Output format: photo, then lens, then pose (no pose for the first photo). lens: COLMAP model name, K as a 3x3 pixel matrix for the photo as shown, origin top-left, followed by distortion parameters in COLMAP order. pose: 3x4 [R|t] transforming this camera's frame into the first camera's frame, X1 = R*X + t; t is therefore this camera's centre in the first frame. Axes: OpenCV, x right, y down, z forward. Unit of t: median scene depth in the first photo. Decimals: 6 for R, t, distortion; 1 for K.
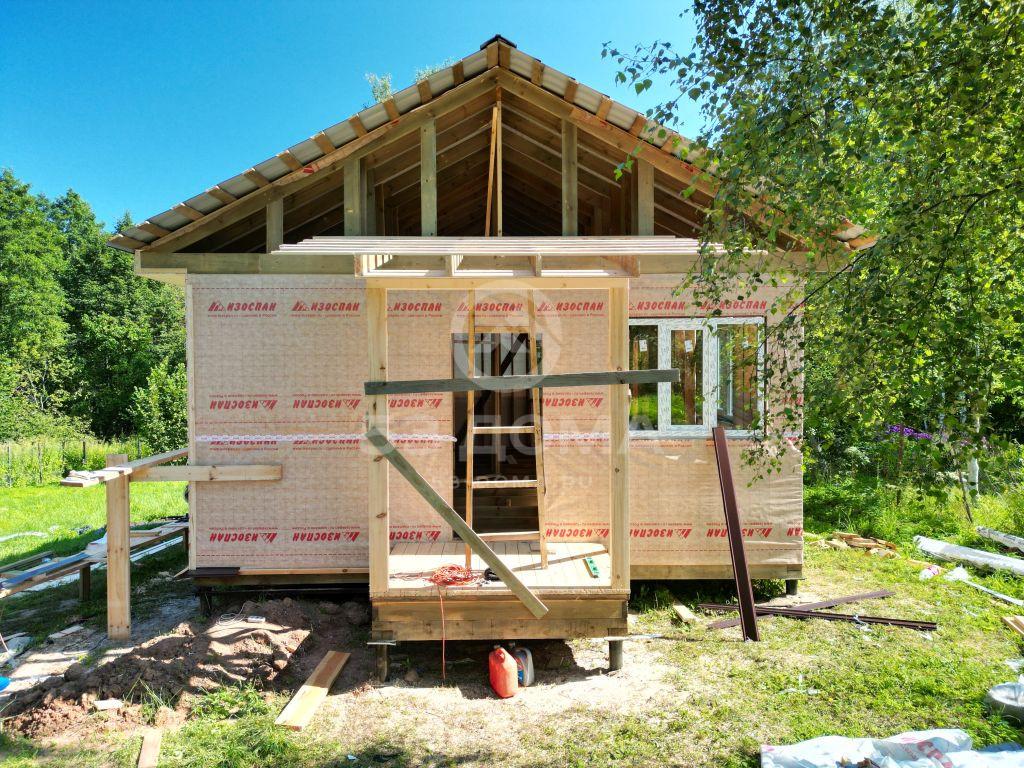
lens RADIAL K [[724.0, 0, 510.9], [0, 724.0, 384.1], [0, 0, 1]] dist [-0.005481, -0.003540]
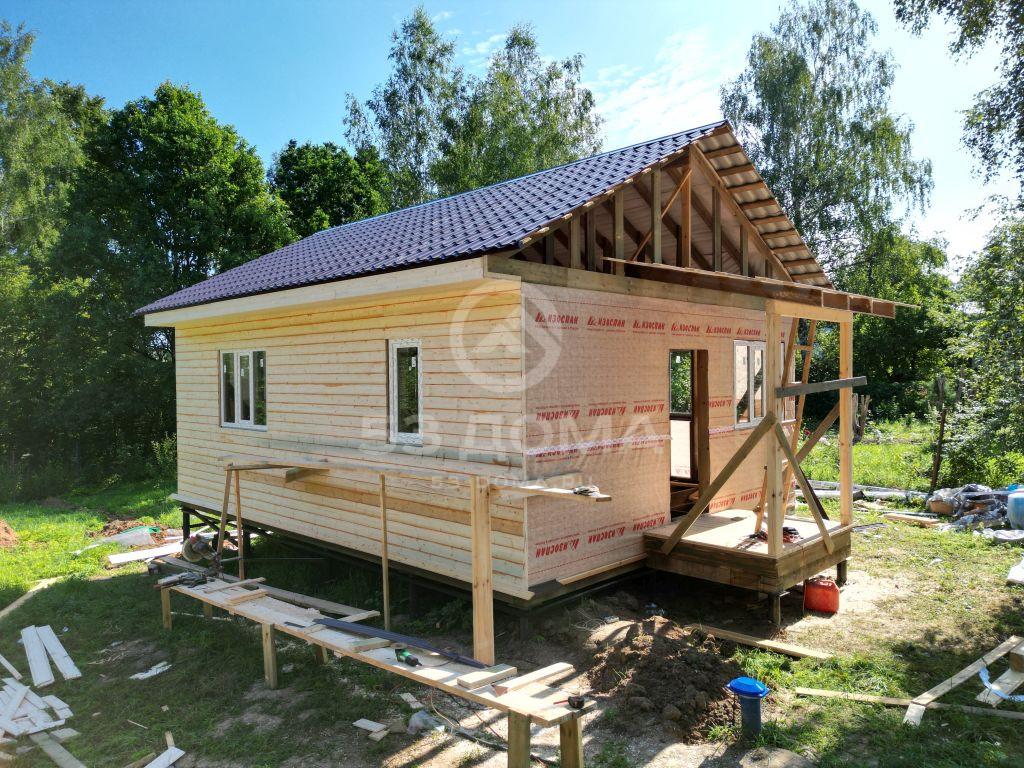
lens RADIAL K [[724.0, 0, 510.2], [0, 724.0, 381.9], [0, 0, 1]] dist [-0.005481, -0.003540]
pose [[0.713489, -0.002860, 0.700660, -1.234962], [0.015158, 0.999821, -0.011354, -0.008514], [-0.700502, 0.018722, 0.713405, 0.360840]]
